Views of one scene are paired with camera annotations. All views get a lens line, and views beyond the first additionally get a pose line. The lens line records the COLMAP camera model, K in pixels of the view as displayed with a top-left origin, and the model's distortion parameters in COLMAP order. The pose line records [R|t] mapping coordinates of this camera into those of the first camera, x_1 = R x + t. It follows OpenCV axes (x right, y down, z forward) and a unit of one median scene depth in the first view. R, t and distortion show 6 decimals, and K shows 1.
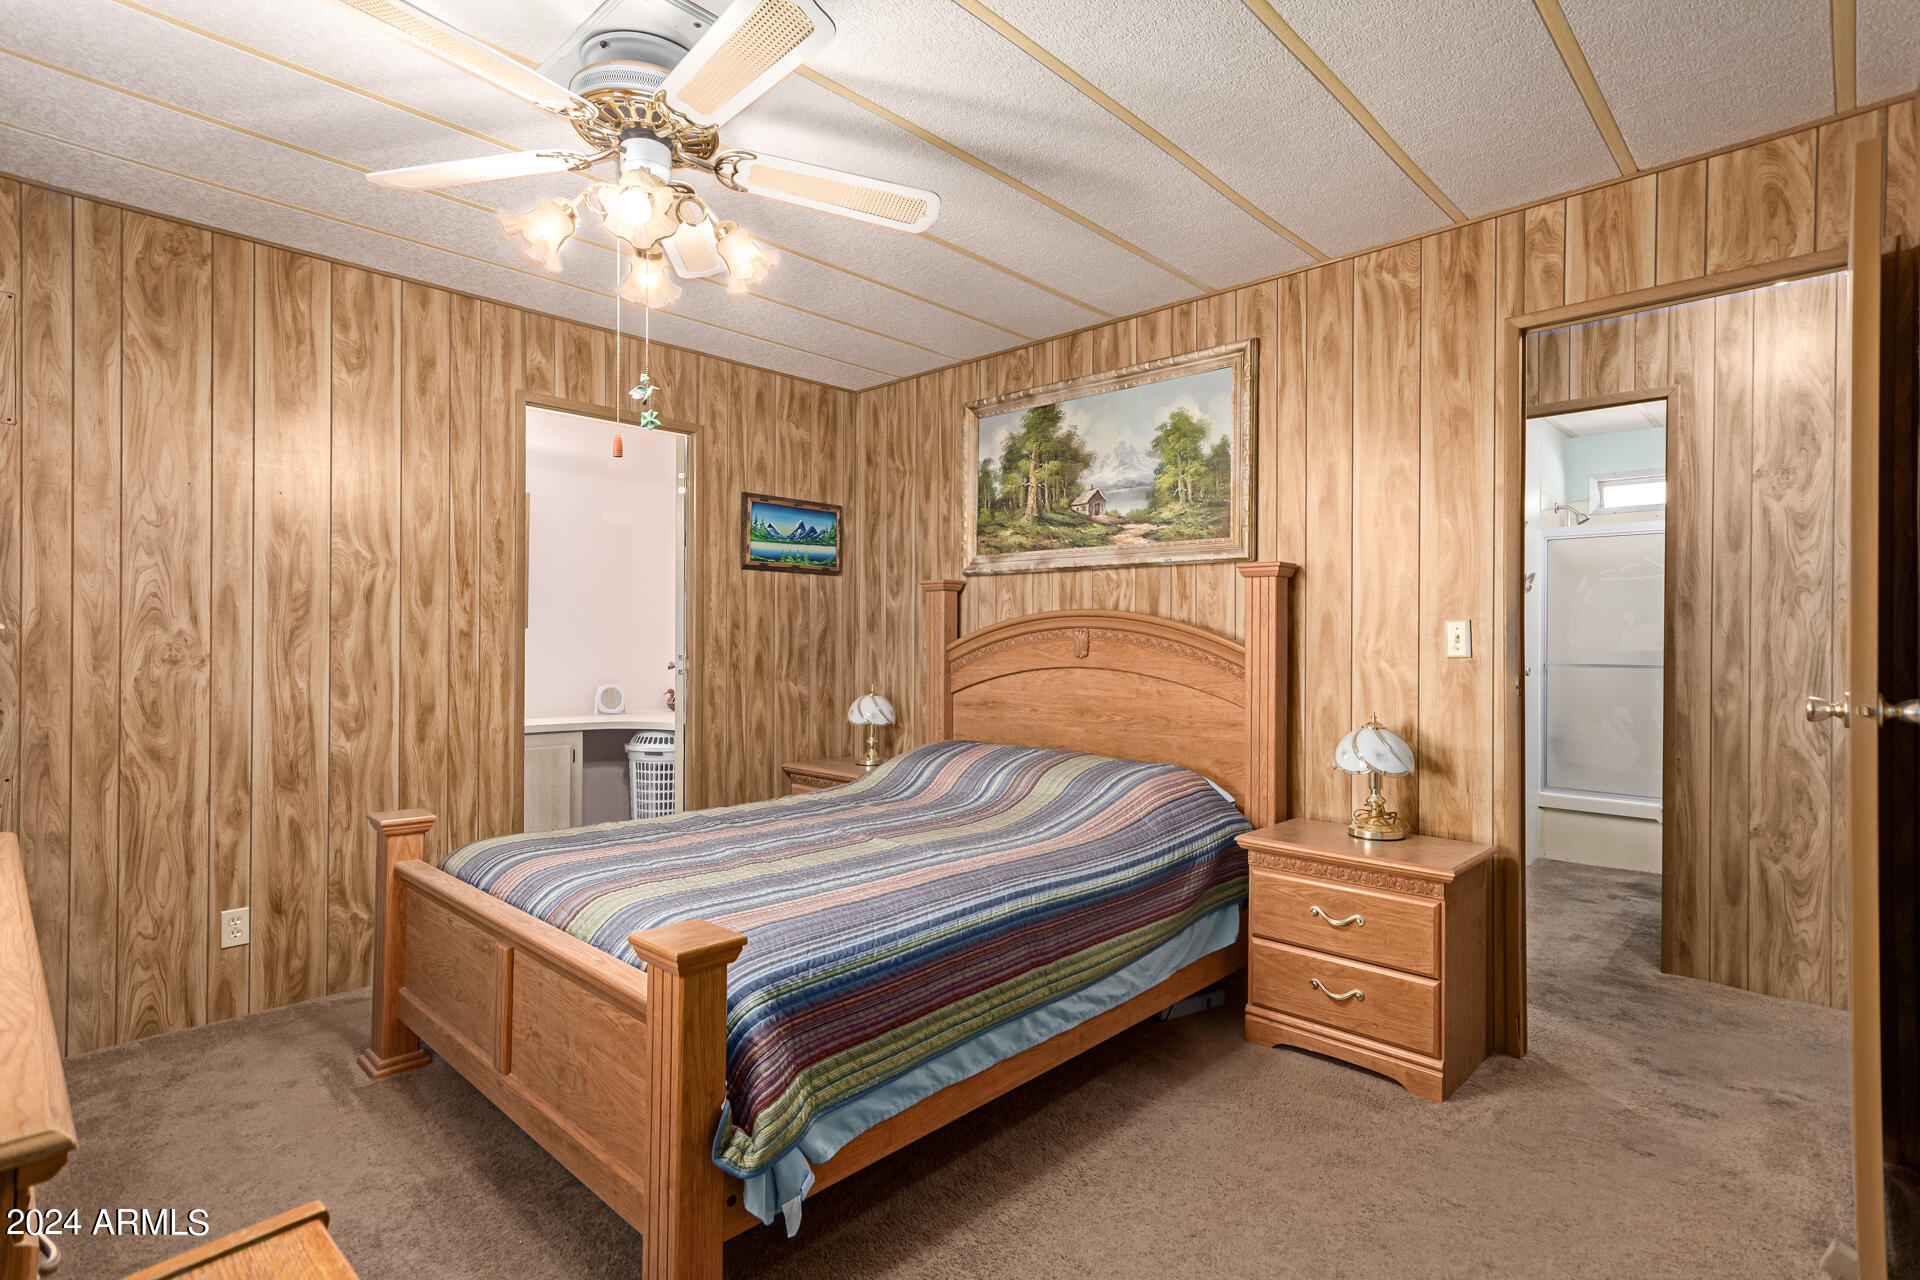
lens RADIAL K [[900.1, 0, 993.0], [0, 900.1, 648.3], [0, 0, 1]] dist [0.002348, 0.001621]
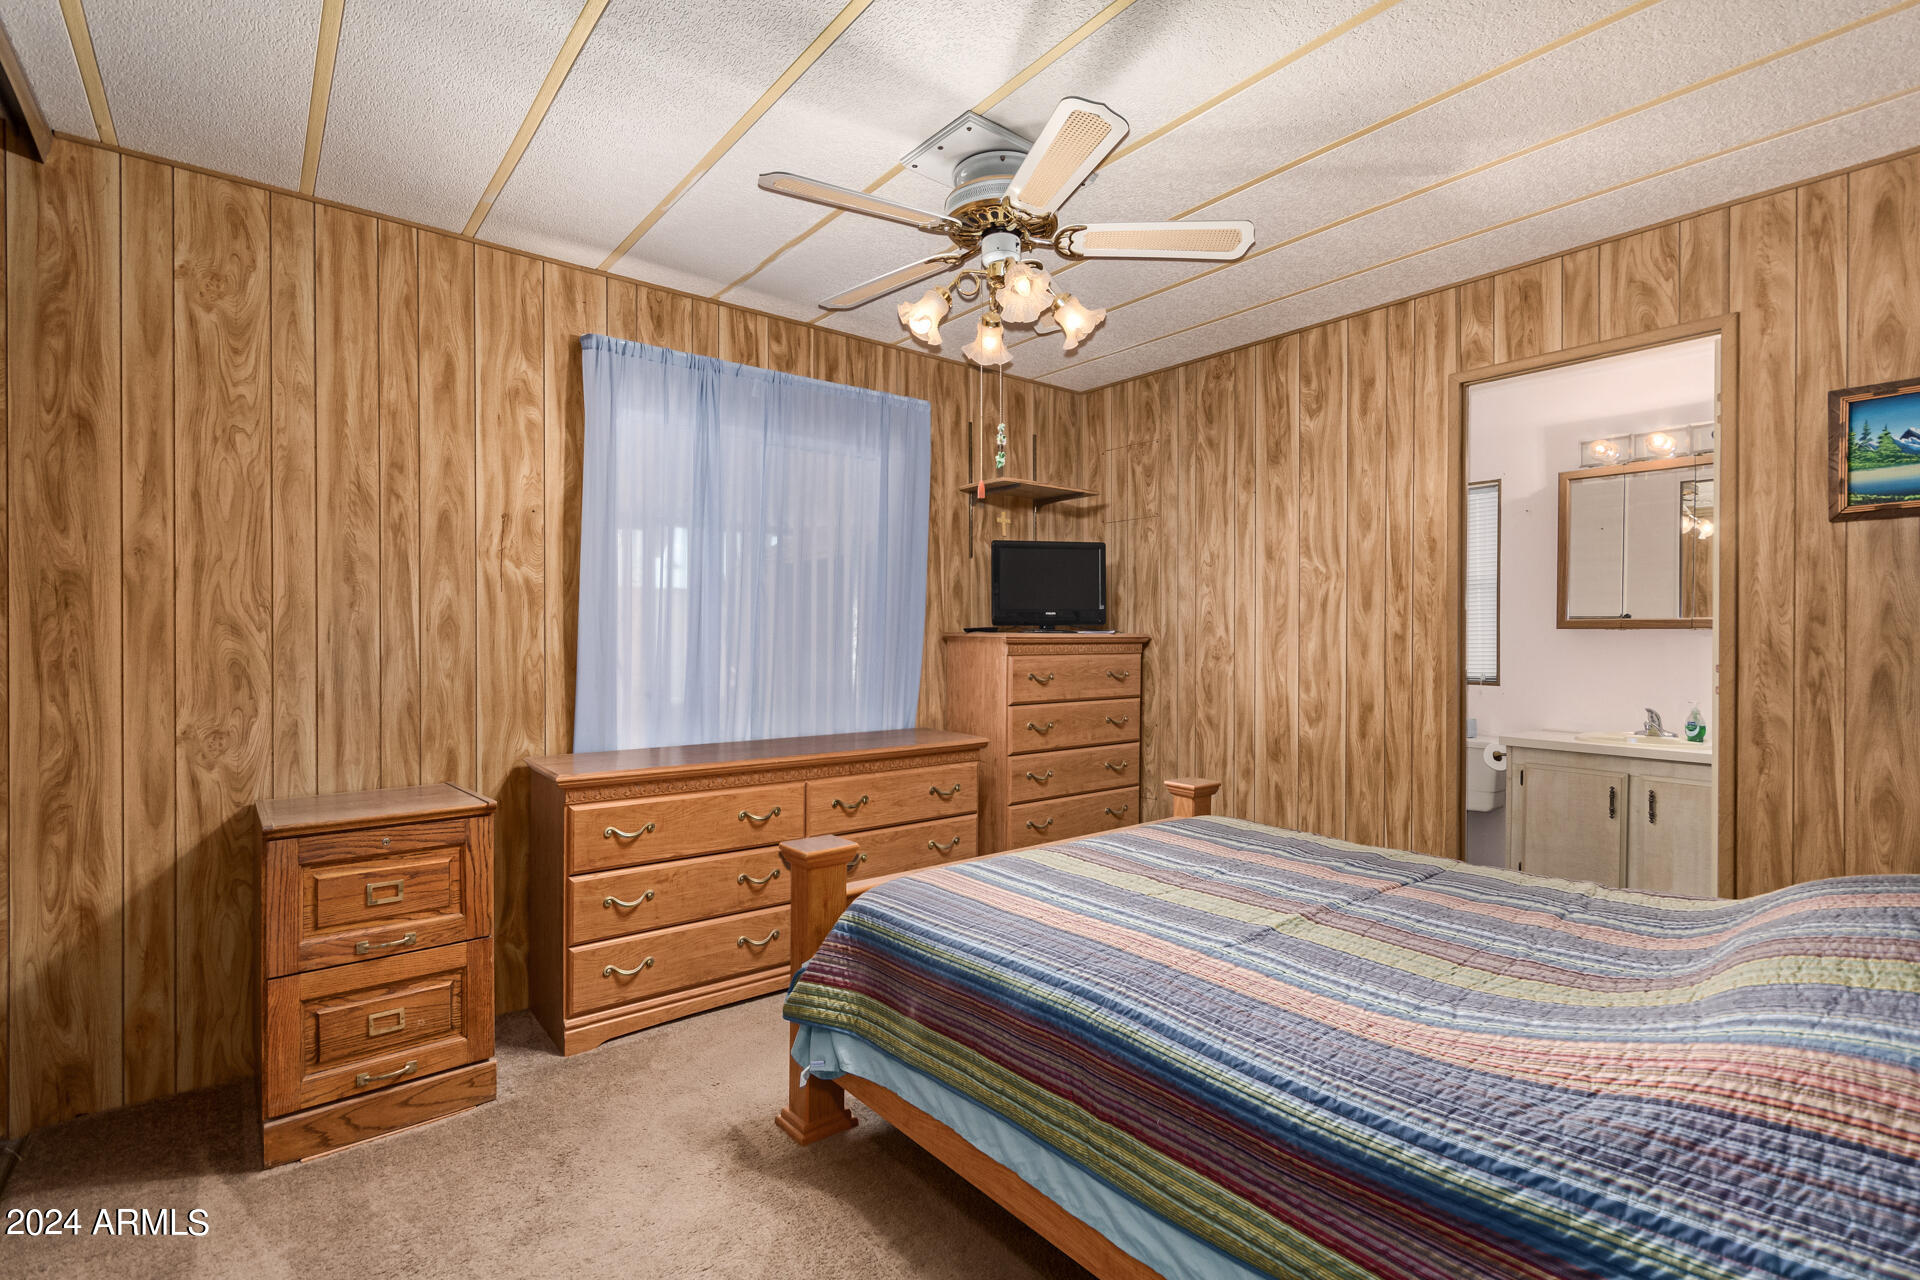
lens RADIAL K [[900.1, 0, 947.0], [0, 900.1, 650.6], [0, 0, 1]] dist [0.002348, 0.001621]
pose [[-0.139229, 0.005713, -0.990244, 0.552783], [-0.010635, 0.999917, 0.007265, -0.003034], [0.990203, 0.011543, -0.139157, 0.724828]]
